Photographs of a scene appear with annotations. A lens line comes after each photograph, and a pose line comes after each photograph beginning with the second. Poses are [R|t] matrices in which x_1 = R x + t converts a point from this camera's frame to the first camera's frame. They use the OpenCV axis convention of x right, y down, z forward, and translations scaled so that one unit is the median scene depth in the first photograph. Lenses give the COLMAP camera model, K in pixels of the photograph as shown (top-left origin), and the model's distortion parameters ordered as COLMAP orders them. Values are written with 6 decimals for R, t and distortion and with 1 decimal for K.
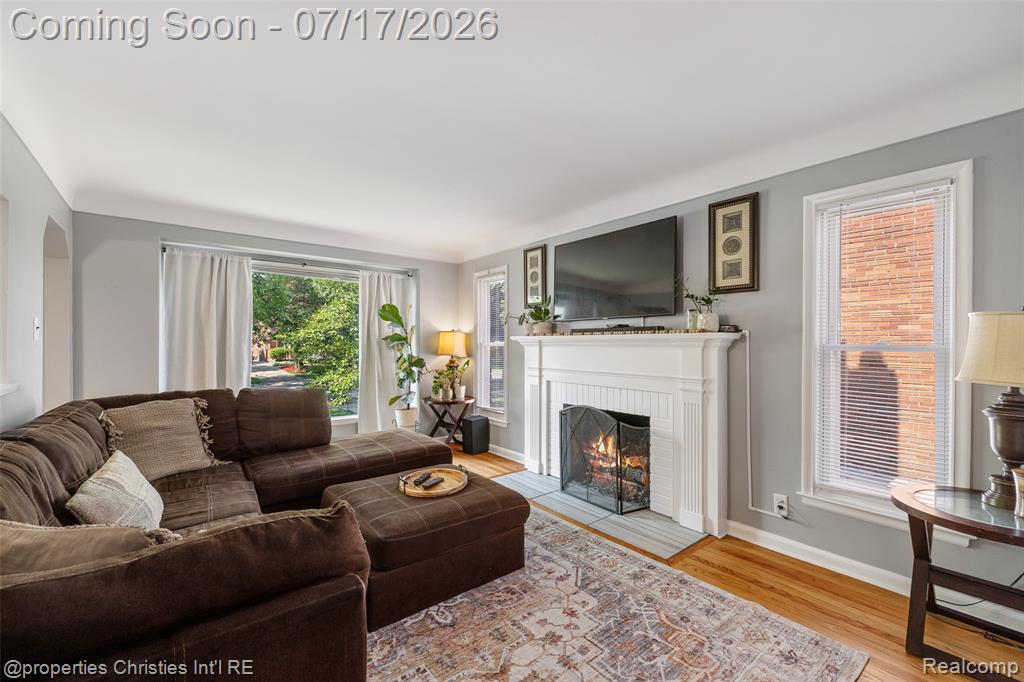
lens RADIAL K [[436.9, 0, 512.4], [0, 436.9, 338.8], [0, 0, 1]] dist [-0.000236, 0.000224]
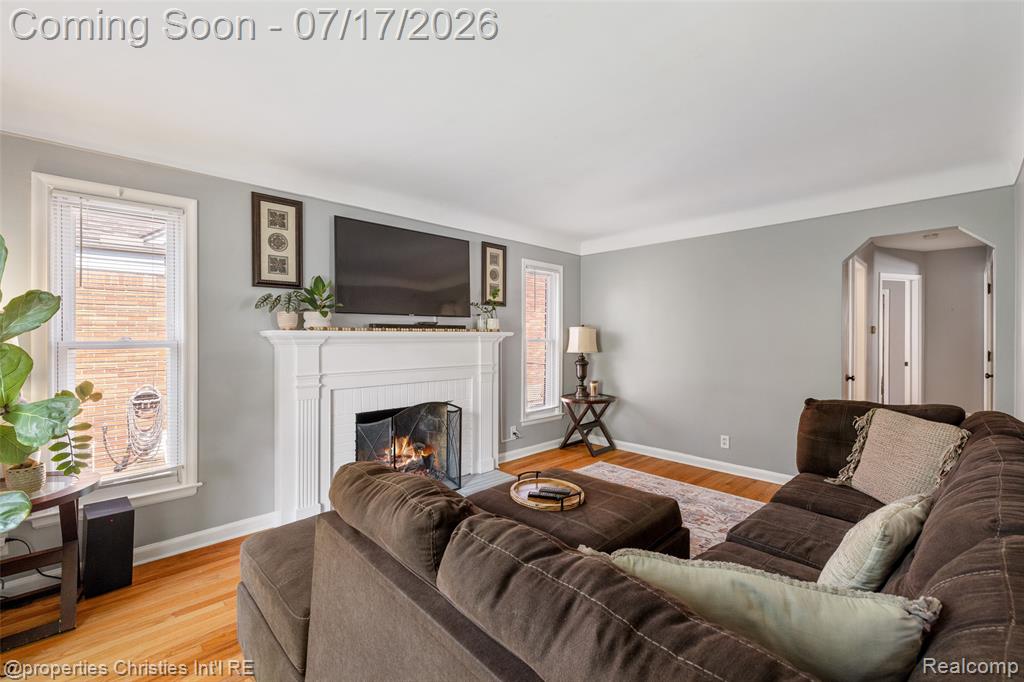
lens RADIAL K [[436.9, 0, 512.4], [0, 436.9, 338.8], [0, 0, 1]] dist [-0.000236, 0.000224]
pose [[-0.111005, -0.004575, 0.993809, -0.857654], [-0.005479, 0.999977, 0.003991, 0.002596], [-0.993805, -0.005002, -0.111028, 0.935788]]
